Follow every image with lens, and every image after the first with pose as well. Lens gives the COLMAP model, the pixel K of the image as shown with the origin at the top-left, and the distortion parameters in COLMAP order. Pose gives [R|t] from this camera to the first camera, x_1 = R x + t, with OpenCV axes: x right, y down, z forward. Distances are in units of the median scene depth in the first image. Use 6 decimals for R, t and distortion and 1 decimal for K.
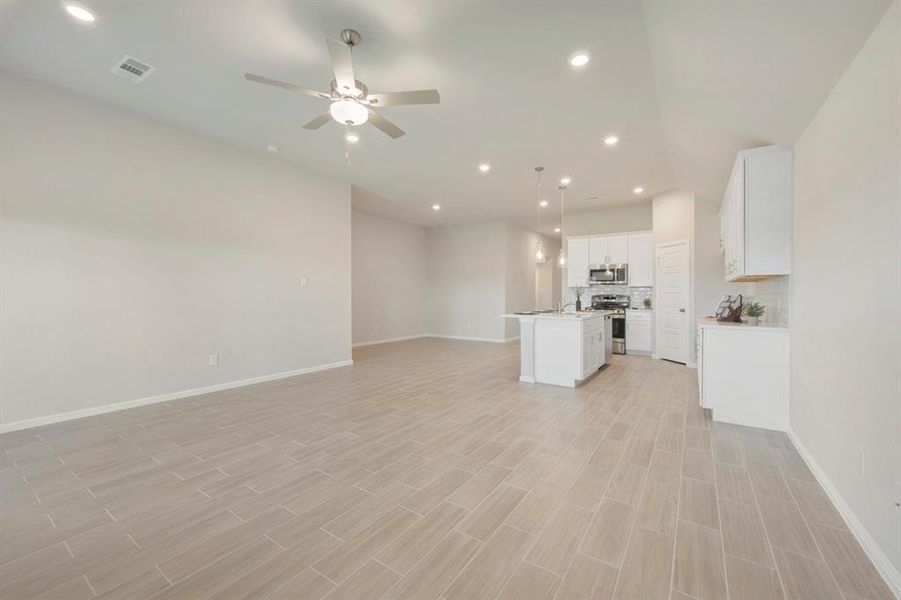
lens RADIAL K [[362.2, 0, 451.6], [0, 362.2, 296.5], [0, 0, 1]] dist [0.000959, 0.000051]
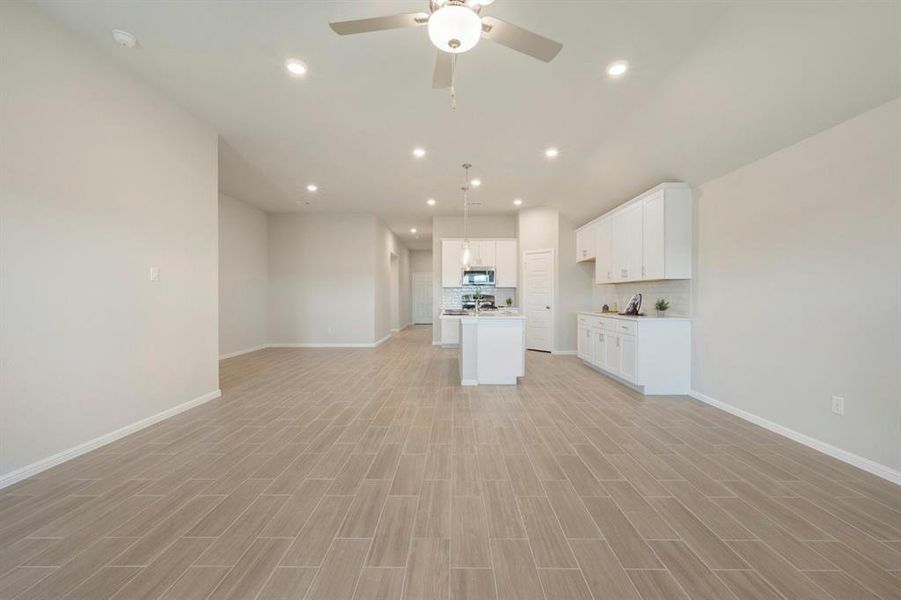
lens RADIAL K [[360.0, 0, 452.7], [0, 360.0, 295.2], [0, 0, 1]] dist [0.000625, -0.000186]
pose [[0.833026, -0.002298, 0.553229, -0.259474], [0.005045, 0.999981, -0.003441, 0.000133], [-0.553211, 0.005658, 0.833022, 0.168961]]
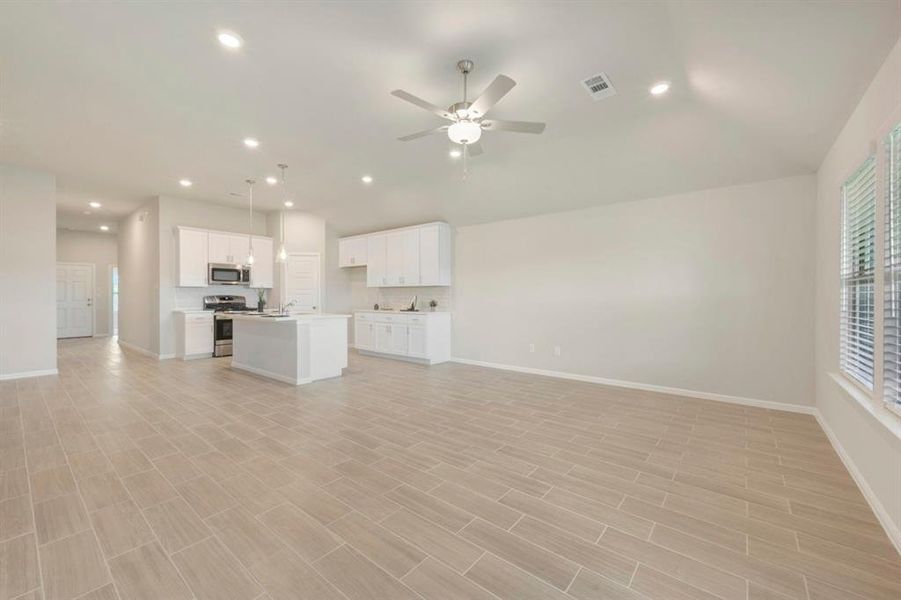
lens RADIAL K [[362.2, 0, 451.6], [0, 362.2, 296.5], [0, 0, 1]] dist [0.000959, 0.000051]
pose [[0.088942, -0.004197, 0.996028, -0.543236], [0.004332, 0.999983, 0.003827, -0.003962], [-0.996027, 0.003975, 0.088959, 0.370786]]
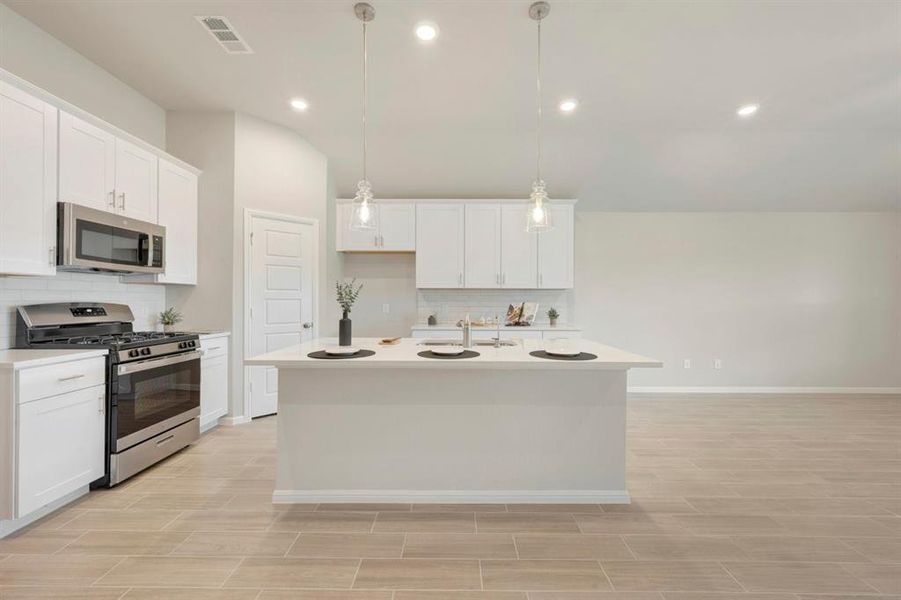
lens RADIAL K [[362.2, 0, 451.6], [0, 362.2, 296.5], [0, 0, 1]] dist [0.000959, 0.000051]
pose [[-0.551195, 0.002631, 0.834372, -0.045255], [-0.001514, 0.999990, -0.004153, -0.010989], [-0.834375, -0.003553, -0.551186, 1.047554]]
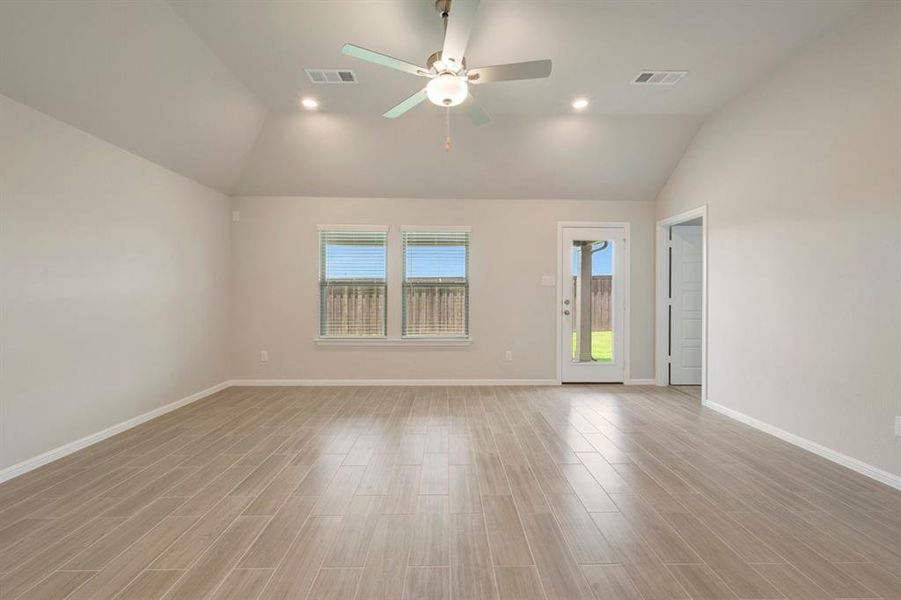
lens RADIAL K [[362.5, 0, 450.5], [0, 362.5, 300.0], [0, 0, 1]] dist [0.002132, 0.000141]
pose [[-0.820793, 0.005145, -0.571202, 0.088152], [-0.006702, 0.999804, 0.018637, -0.002802], [0.571186, 0.019125, -0.820598, 0.685324]]
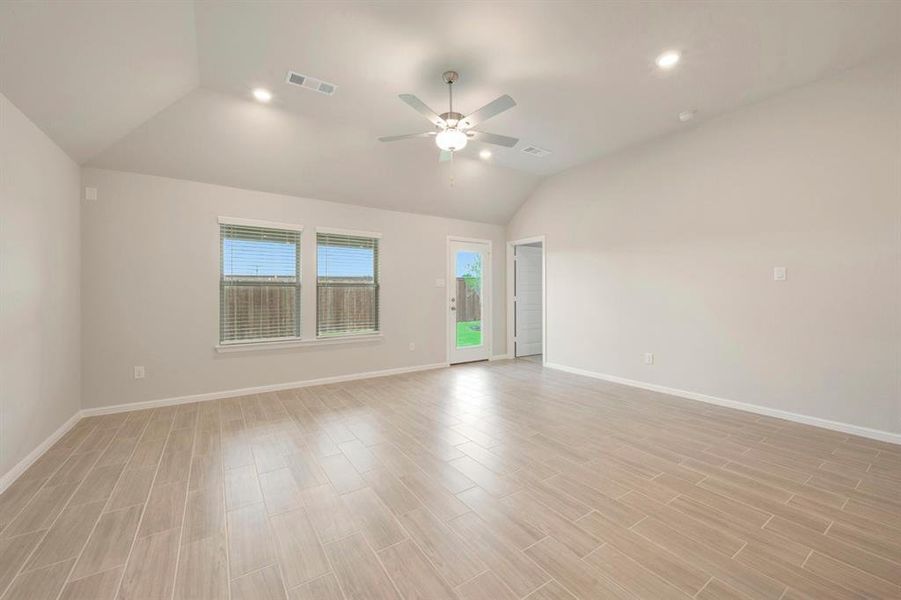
lens RADIAL K [[362.2, 0, 451.6], [0, 362.2, 296.5], [0, 0, 1]] dist [0.000959, 0.000051]
pose [[-0.375669, 0.006789, -0.926729, 0.315645], [-0.001826, 0.999966, 0.008066, -0.002560], [0.926752, 0.004722, -0.375644, 0.567350]]
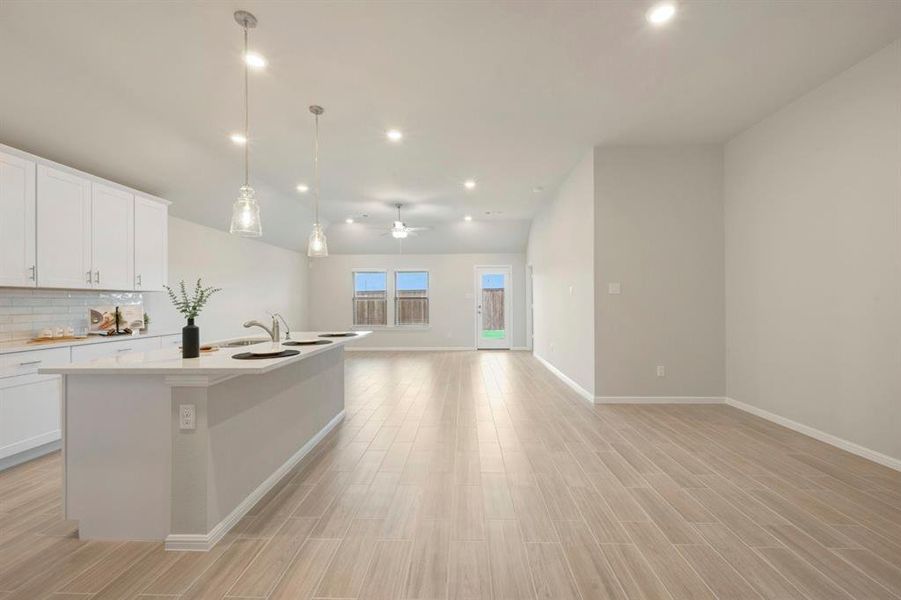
lens RADIAL K [[362.2, 0, 451.6], [0, 362.2, 296.5], [0, 0, 1]] dist [0.000959, 0.000051]
pose [[-0.851185, -0.003010, -0.524857, 0.292412], [0.002848, 0.999942, -0.010353, -0.011525], [0.524858, -0.010307, -0.851127, 1.318293]]
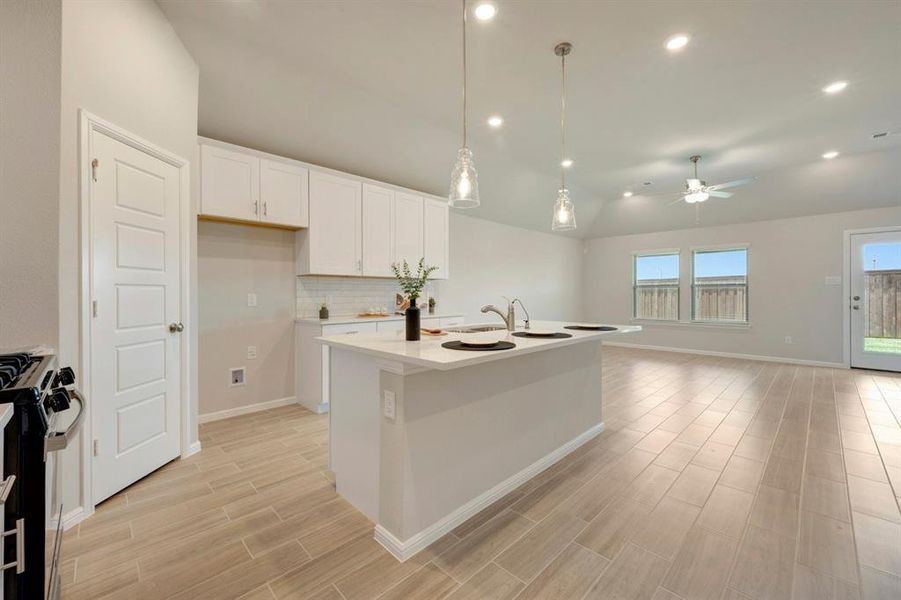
lens RADIAL K [[362.9, 0, 451.9], [0, 362.9, 292.9], [0, 0, 1]] dist [0.001101, 0.000143]
pose [[-0.978941, -0.000043, 0.204145, 0.226734], [0.000619, 0.999995, 0.003175, -0.002668], [-0.204144, 0.003234, -0.978935, 1.220303]]
